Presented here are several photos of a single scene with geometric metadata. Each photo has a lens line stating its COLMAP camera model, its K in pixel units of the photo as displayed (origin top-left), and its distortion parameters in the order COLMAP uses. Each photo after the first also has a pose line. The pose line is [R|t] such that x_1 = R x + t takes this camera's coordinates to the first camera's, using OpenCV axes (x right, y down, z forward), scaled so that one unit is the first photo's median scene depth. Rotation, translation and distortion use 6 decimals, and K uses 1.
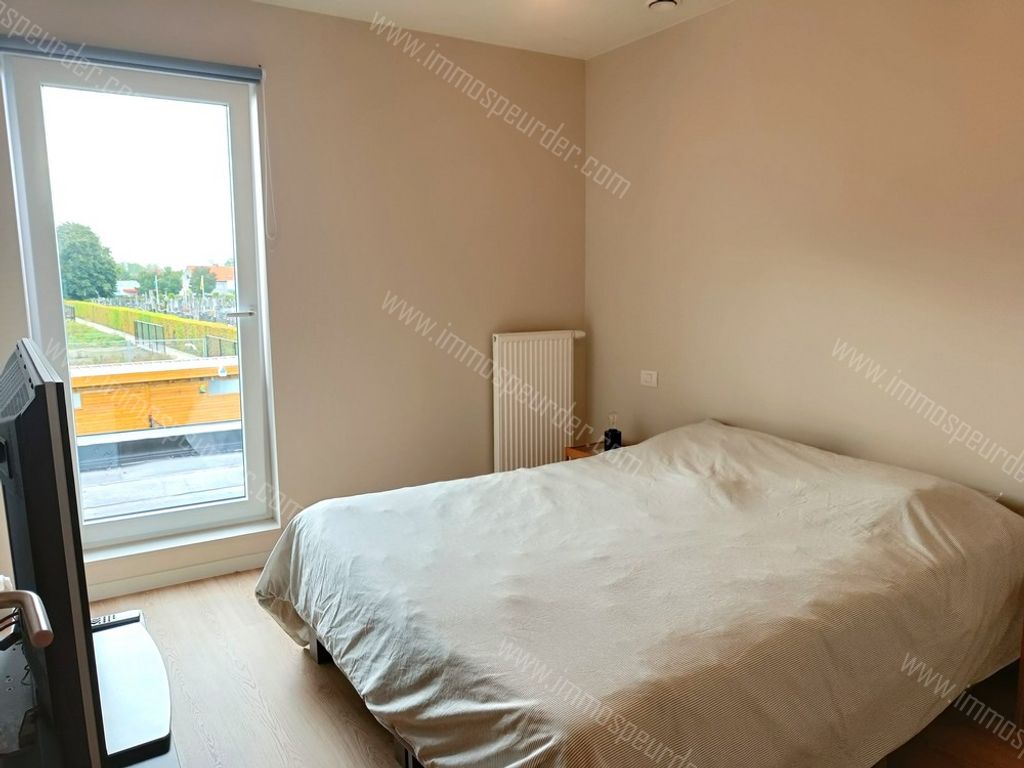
lens RADIAL K [[711.2, 0, 507.6], [0, 711.2, 383.4], [0, 0, 1]] dist [0.018877, -0.008133]
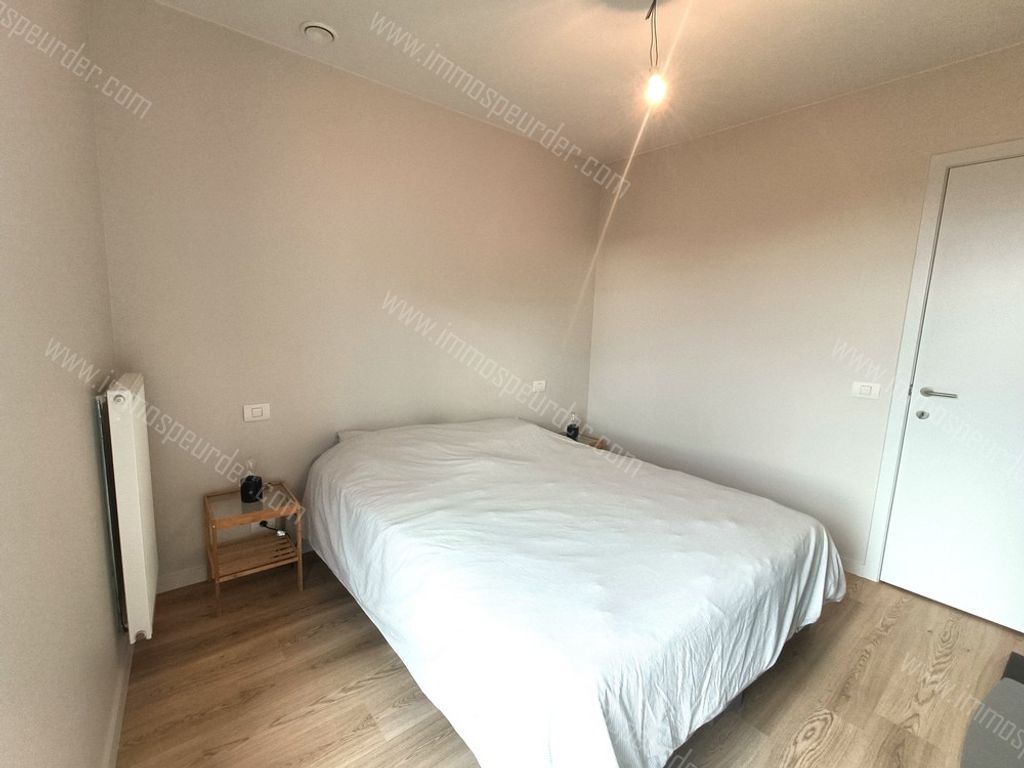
lens RADIAL K [[450.8, 0, 514.8], [0, 450.8, 381.8], [0, 0, 1]] dist [0.003019, 0.000105]
pose [[-0.093051, -0.138046, 0.986045, -0.654547], [0.098938, 0.984158, 0.147119, -0.157811], [-0.990733, 0.111247, -0.077919, 1.081086]]
